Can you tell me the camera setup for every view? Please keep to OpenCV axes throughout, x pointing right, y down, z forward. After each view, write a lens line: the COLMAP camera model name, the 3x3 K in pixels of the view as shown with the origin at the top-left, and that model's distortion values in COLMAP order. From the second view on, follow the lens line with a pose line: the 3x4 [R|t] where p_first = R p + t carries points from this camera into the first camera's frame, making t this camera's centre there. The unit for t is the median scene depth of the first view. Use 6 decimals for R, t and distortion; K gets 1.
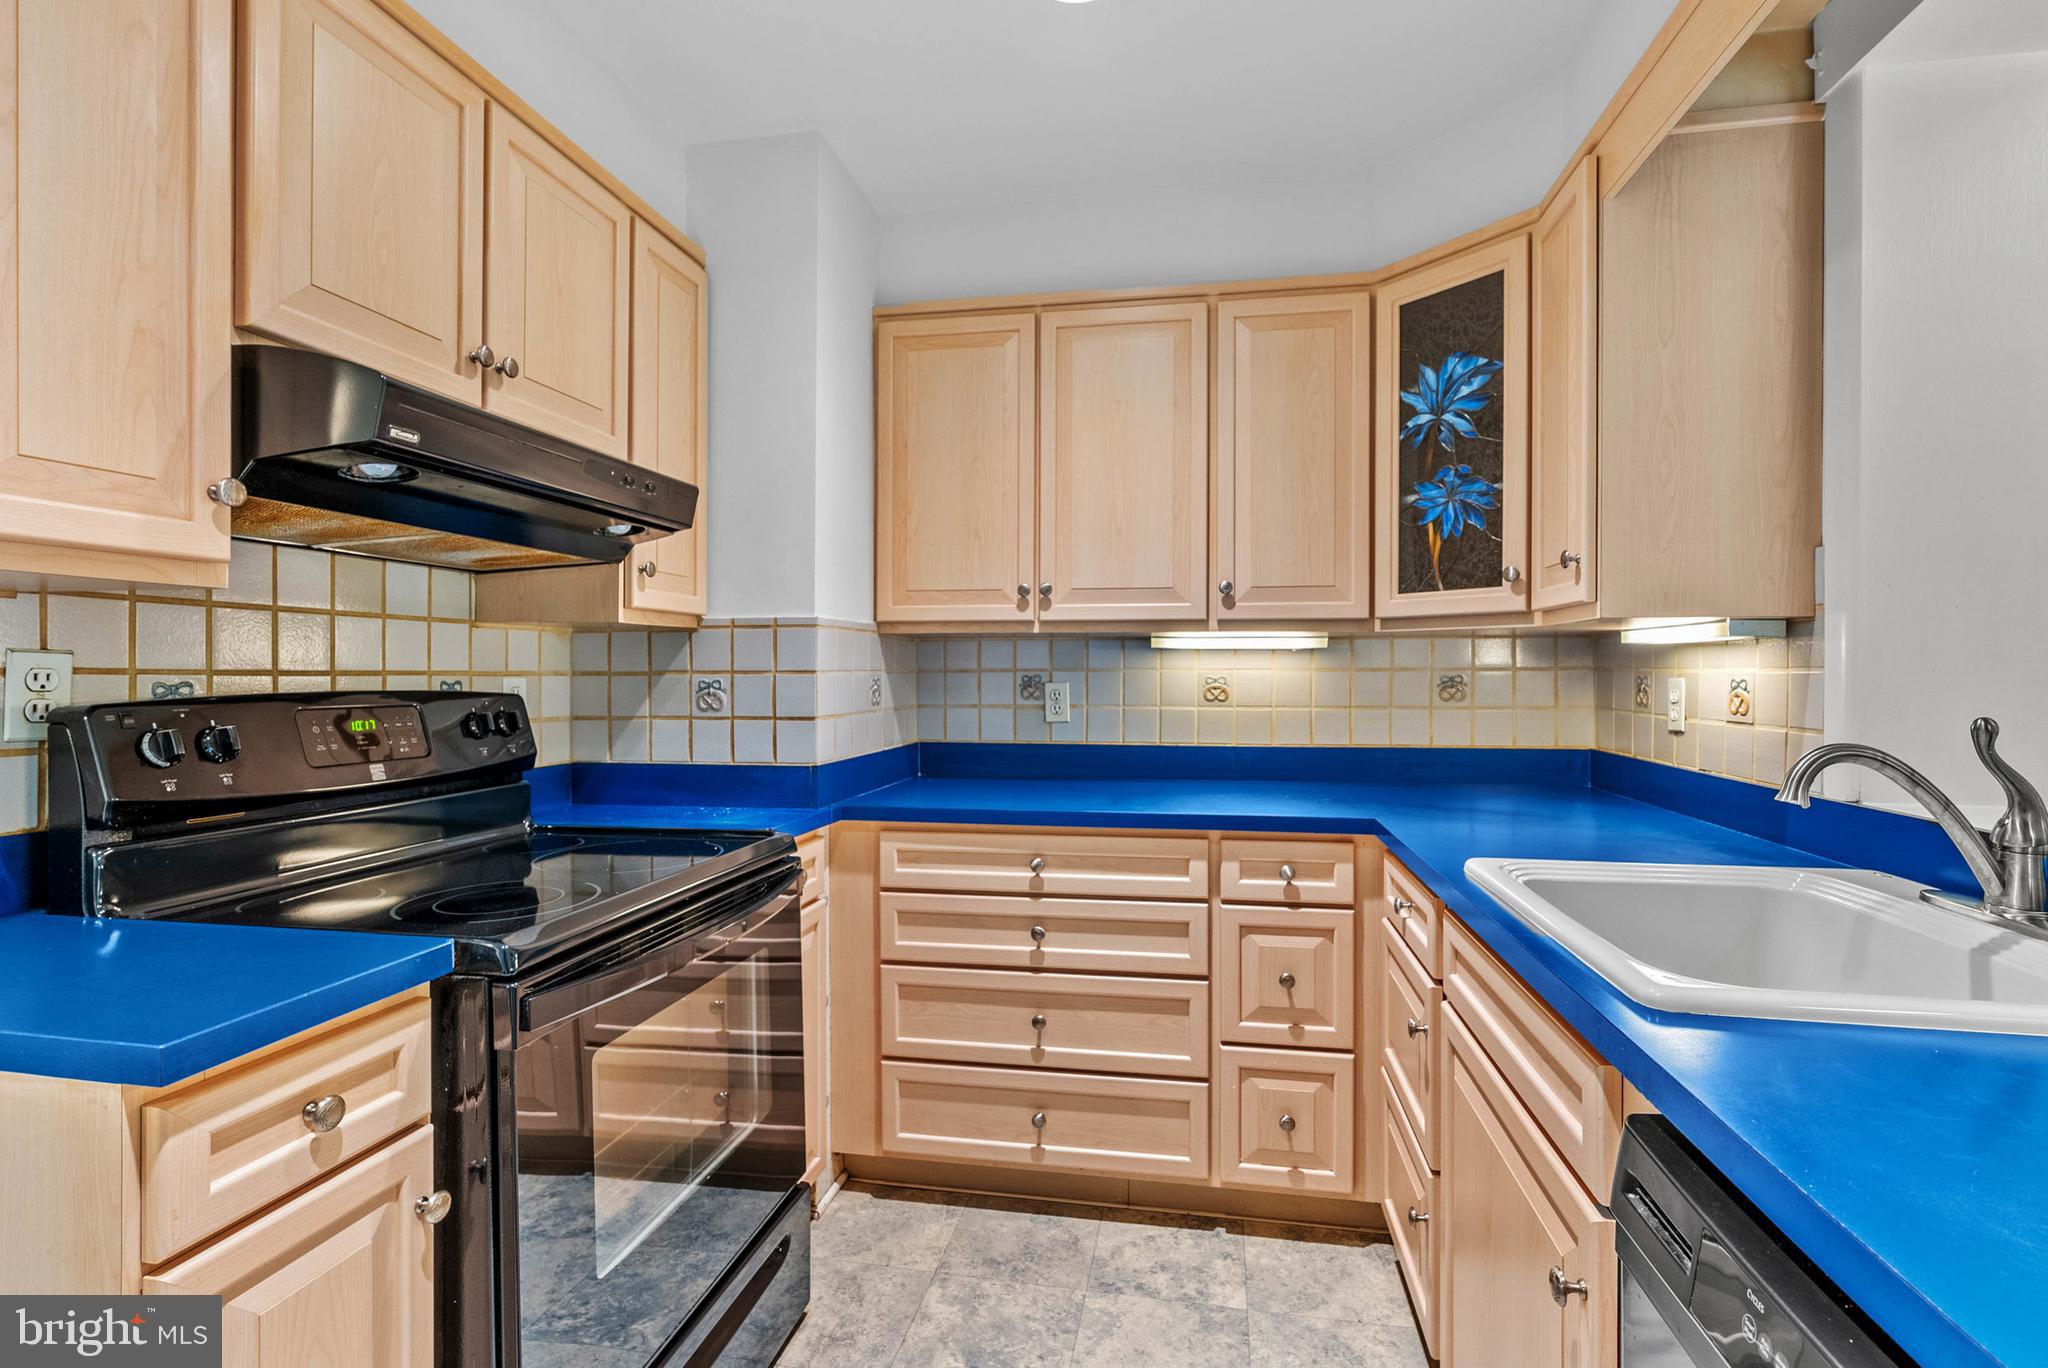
lens RADIAL K [[933.9, 0, 1059.2], [0, 933.9, 676.4], [0, 0, 1]] dist [-0.011638, 0.001351]
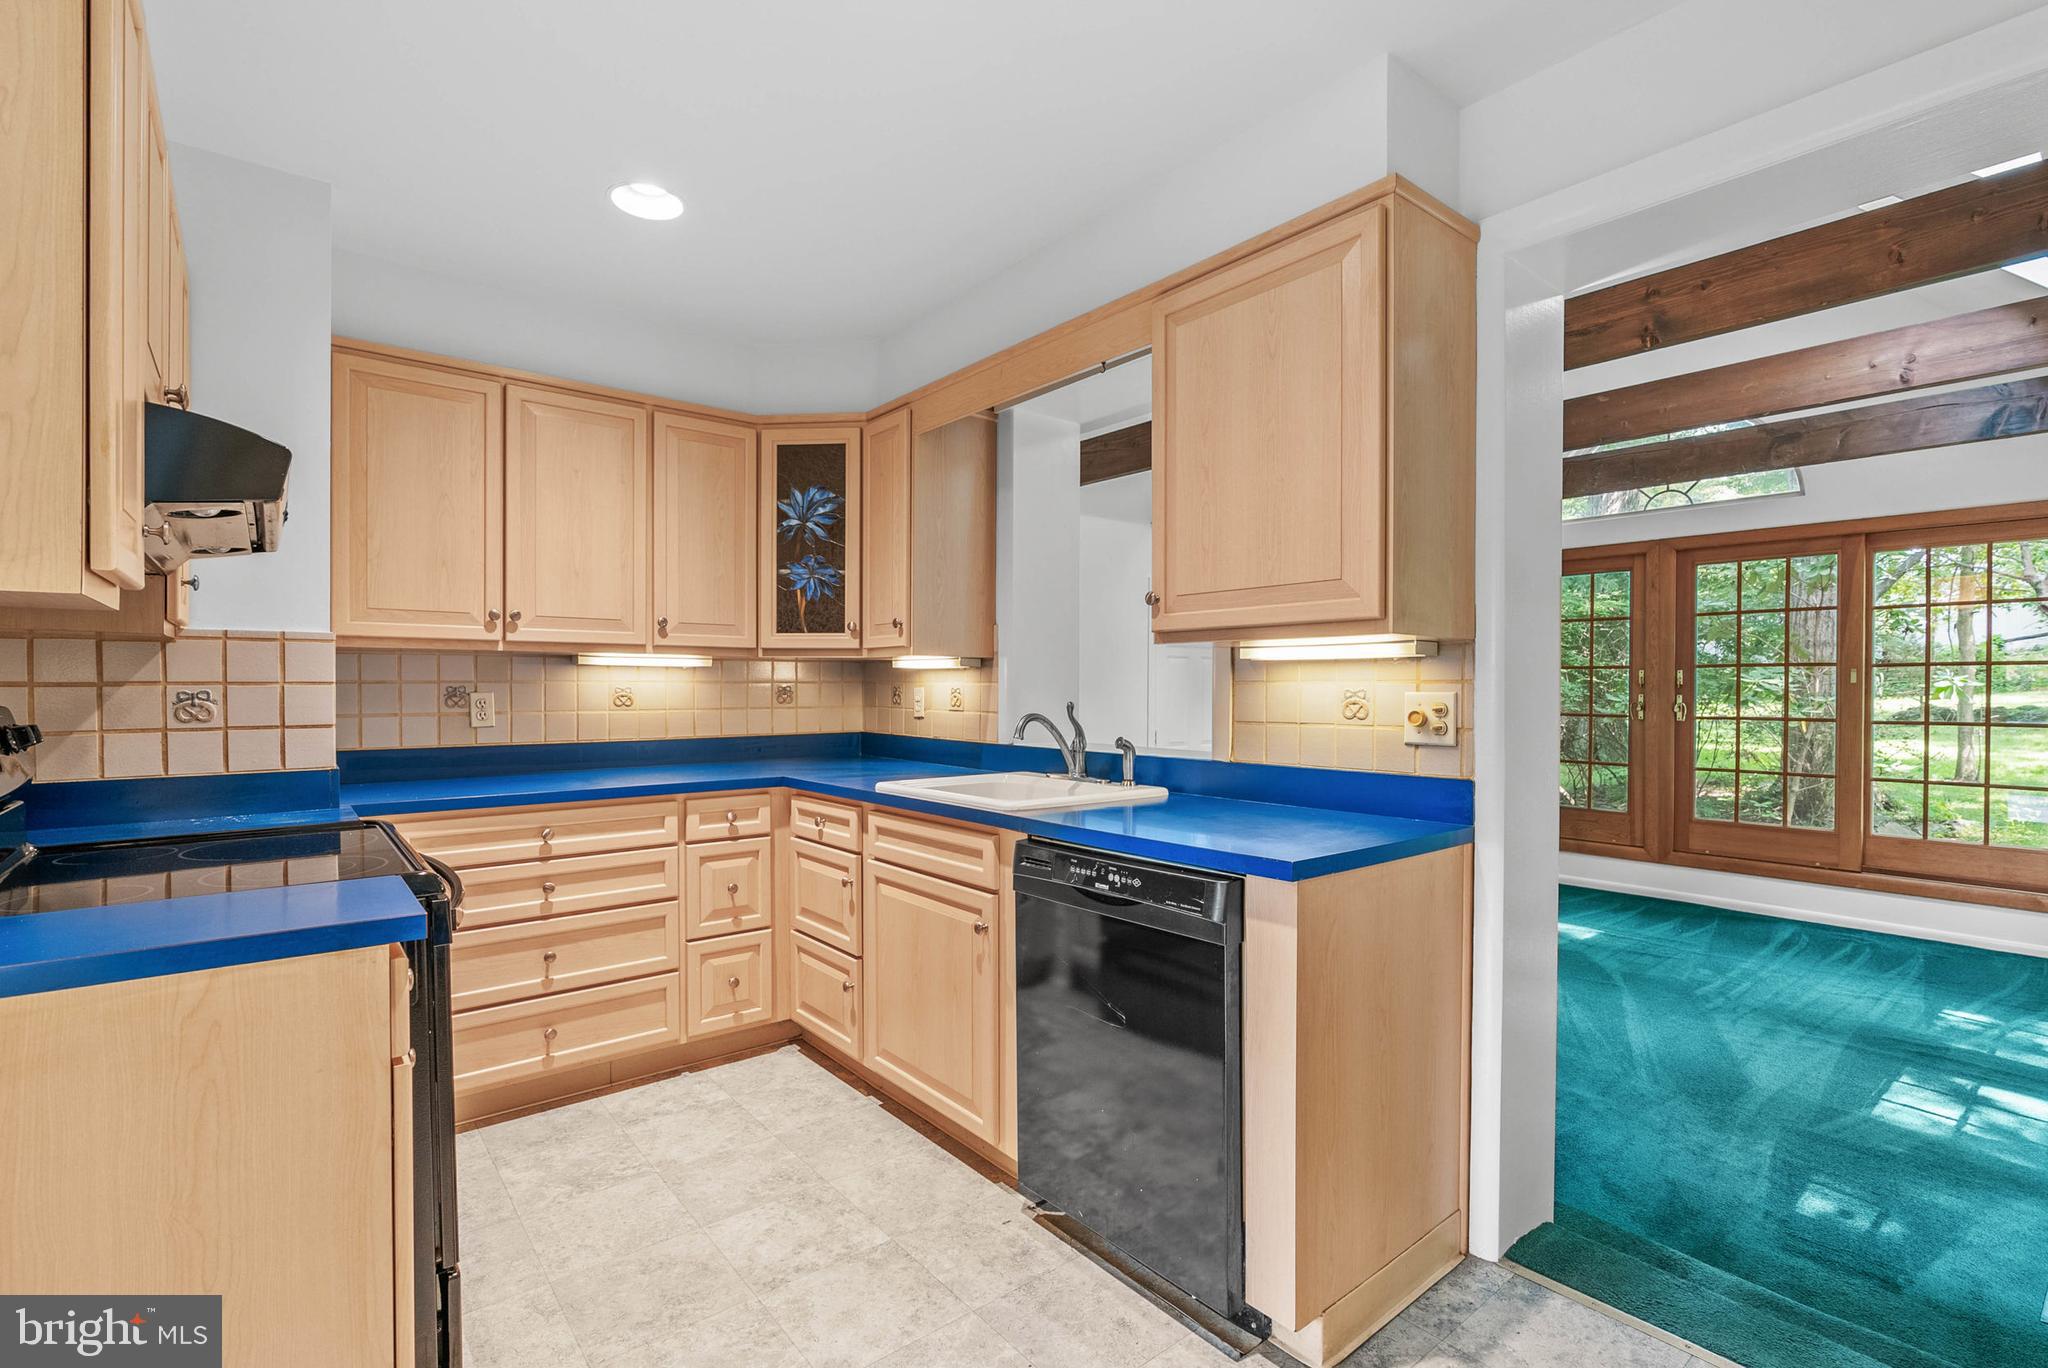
lens RADIAL K [[933.9, 0, 1011.6], [0, 933.9, 690.6], [0, 0, 1]] dist [-0.011638, 0.001351]
pose [[0.660409, -0.003639, 0.750898, -0.556386], [0.001202, 0.999992, 0.003789, 0.000679], [-0.750905, -0.001599, 0.660408, -0.316516]]
